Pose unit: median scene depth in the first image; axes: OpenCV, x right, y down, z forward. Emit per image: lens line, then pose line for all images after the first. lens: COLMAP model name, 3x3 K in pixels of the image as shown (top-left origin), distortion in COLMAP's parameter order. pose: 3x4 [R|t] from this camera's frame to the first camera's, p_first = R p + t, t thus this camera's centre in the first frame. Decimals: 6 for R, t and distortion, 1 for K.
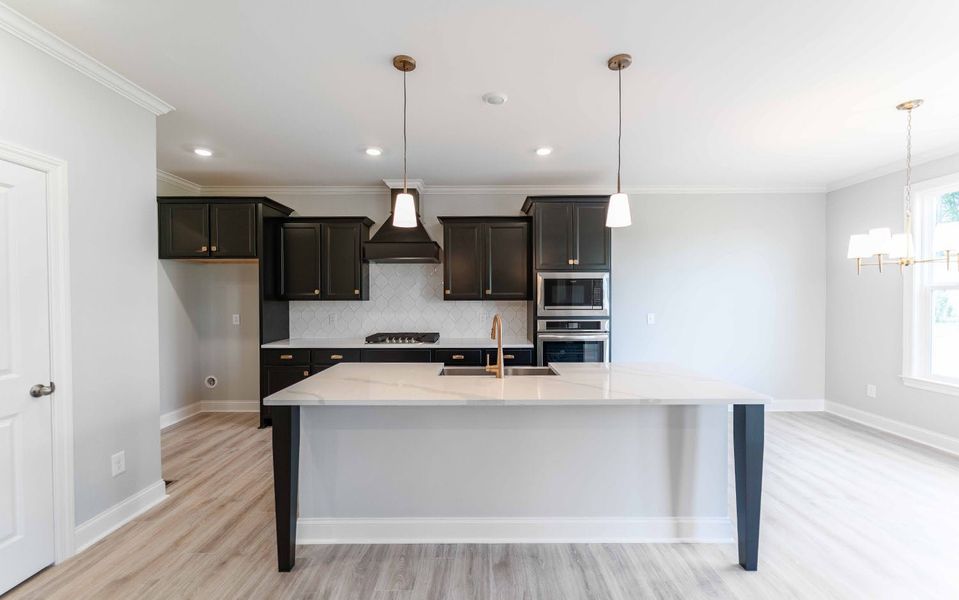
lens RADIAL K [[387.3, 0, 479.5], [0, 387.3, 300.0], [0, 0, 1]] dist [0.000234, -0.000199]
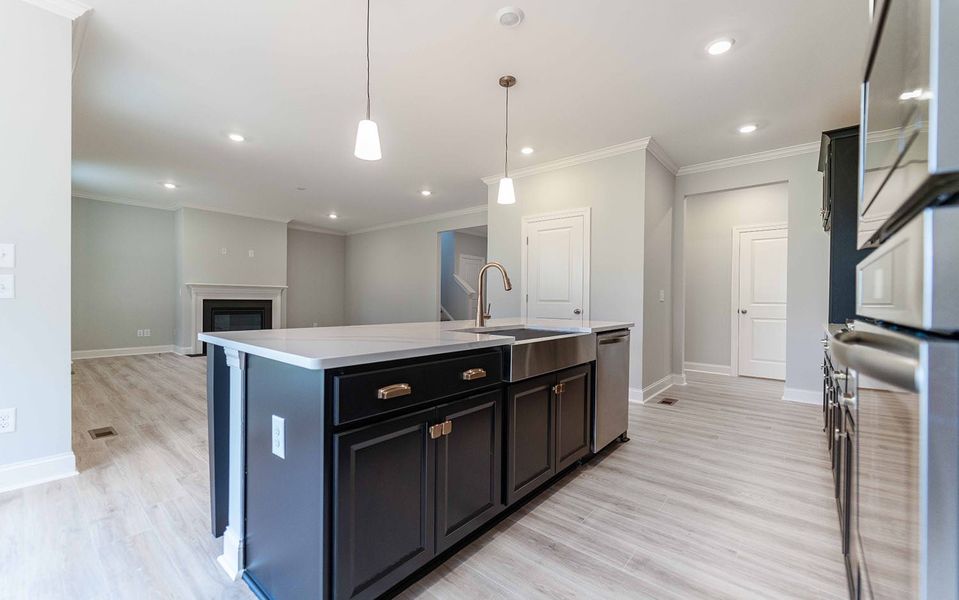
lens RADIAL K [[387.3, 0, 479.5], [0, 387.3, 300.0], [0, 0, 1]] dist [0.000234, -0.000199]
pose [[-0.639407, -0.003609, -0.768860, 0.486497], [-0.017210, 0.999806, 0.009619, 0.073869], [0.768676, 0.019382, -0.639345, 0.973412]]
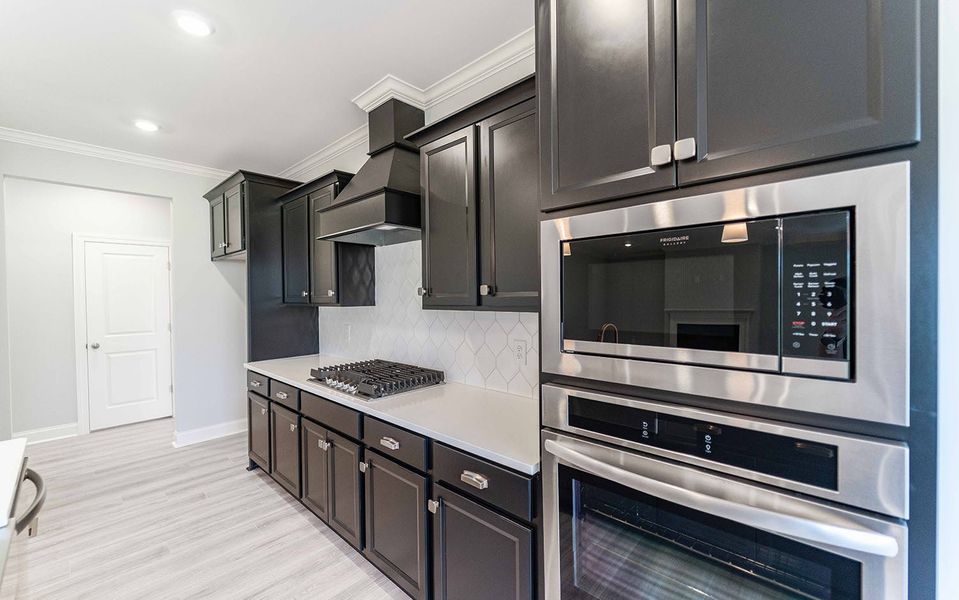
lens RADIAL K [[387.3, 0, 479.5], [0, 387.3, 300.0], [0, 0, 1]] dist [0.000234, -0.000199]
pose [[0.735535, 0.001950, -0.677484, 0.311887], [0.004115, 0.999965, 0.007346, -0.014536], [0.677474, -0.008191, 0.735501, 0.755696]]
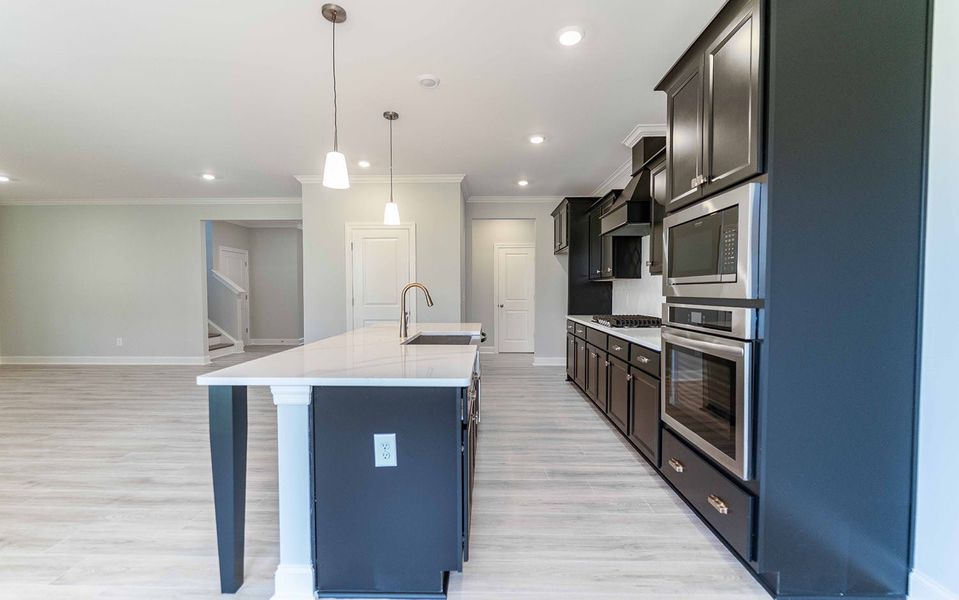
lens RADIAL K [[387.3, 0, 479.5], [0, 387.3, 300.0], [0, 0, 1]] dist [0.000234, -0.000199]
pose [[-0.016547, 0.026925, -0.999501, 0.719126], [-0.007588, 0.999605, 0.027053, 0.034148], [0.999834, 0.008032, -0.016336, 0.743817]]
